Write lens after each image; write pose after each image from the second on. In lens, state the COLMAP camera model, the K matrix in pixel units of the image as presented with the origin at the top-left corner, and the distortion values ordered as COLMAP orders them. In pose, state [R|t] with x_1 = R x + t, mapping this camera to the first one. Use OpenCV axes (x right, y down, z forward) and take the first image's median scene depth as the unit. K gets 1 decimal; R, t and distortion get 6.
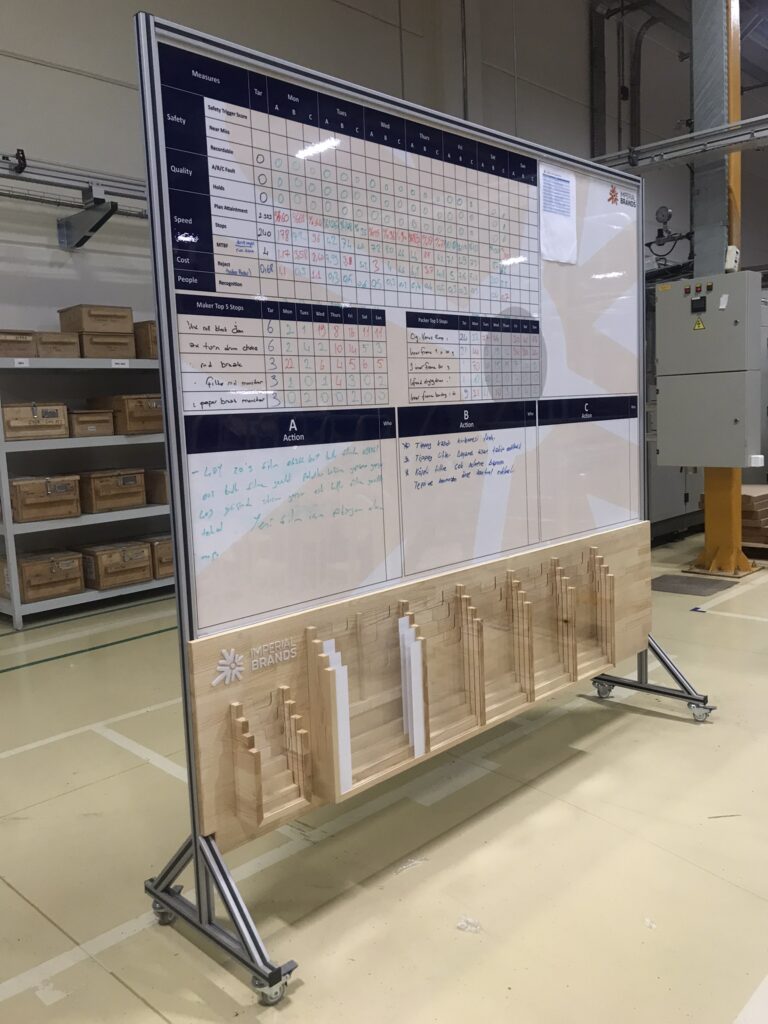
lens RADIAL K [[852.3, 0, 389.3], [0, 852.3, 511.7], [0, 0, 1]] dist [0.015923, -0.002390]
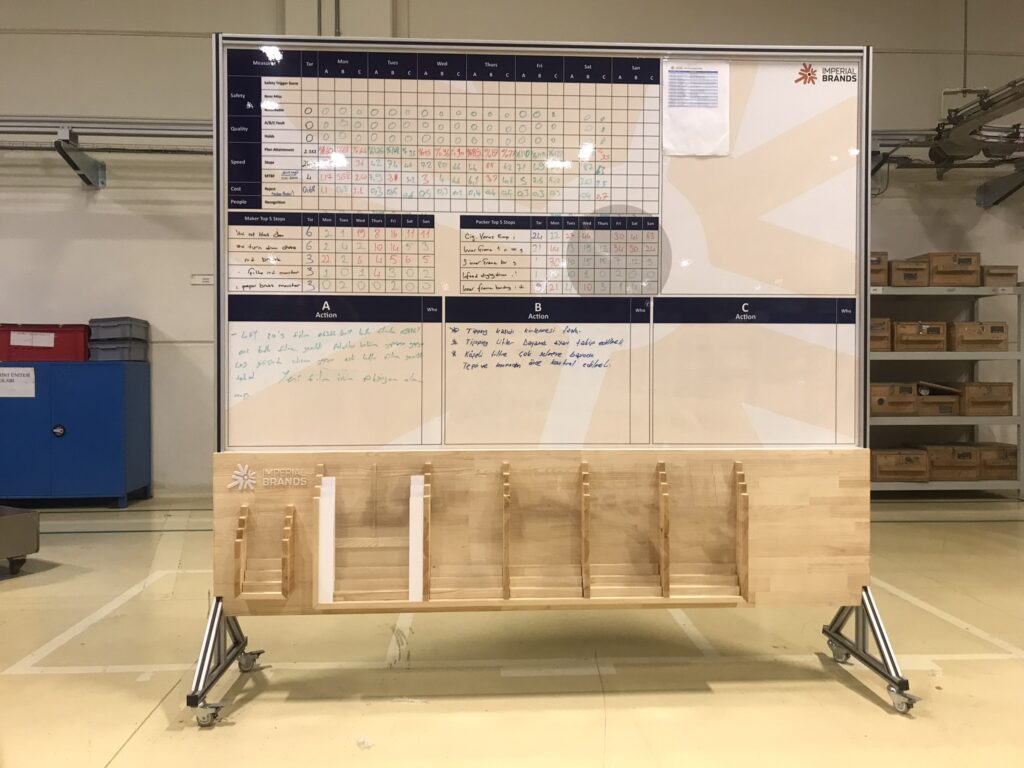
lens RADIAL K [[852.3, 0, 517.7], [0, 852.3, 385.6], [0, 0, 1]] dist [0.015923, -0.002390]
pose [[0.729097, 0.053797, -0.682293, 0.914801], [-0.116142, 0.992172, -0.045879, 0.040887], [0.674484, 0.112693, 0.729638, 0.242405]]
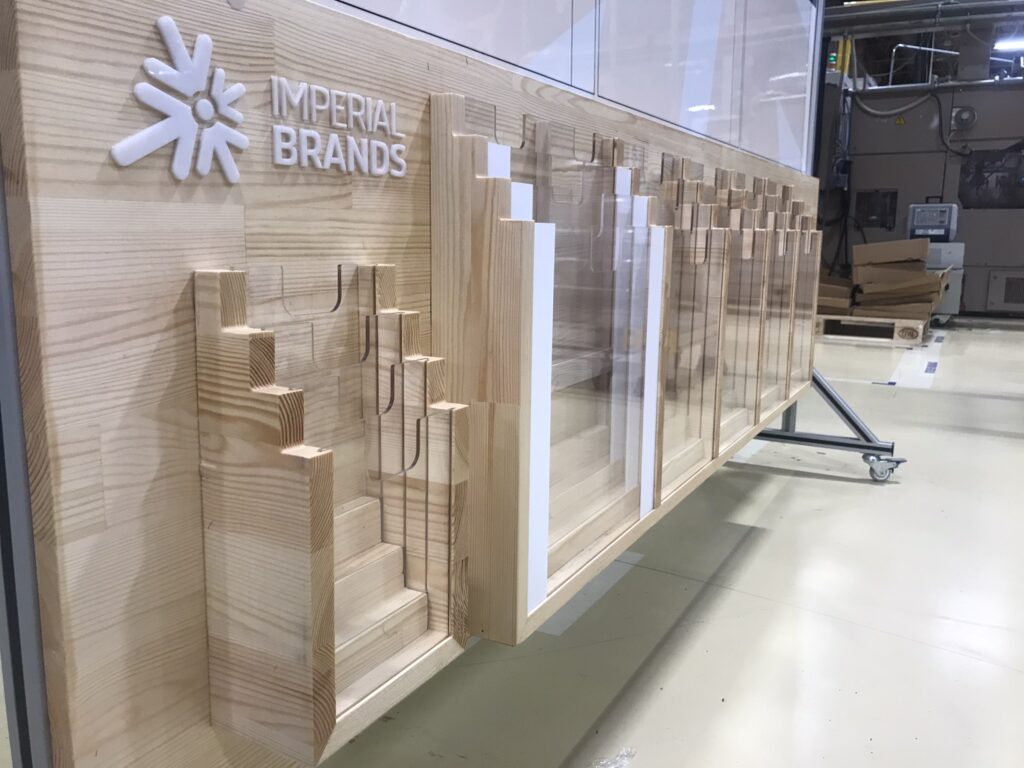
lens RADIAL K [[852.3, 0, 512.1], [0, 852.3, 376.3], [0, 0, 1]] dist [0.015923, -0.002390]
pose [[0.961148, 0.006129, 0.275964, -0.143904], [-0.015726, 0.999345, 0.032577, 0.213254], [-0.275584, -0.035651, 0.960616, 0.643140]]
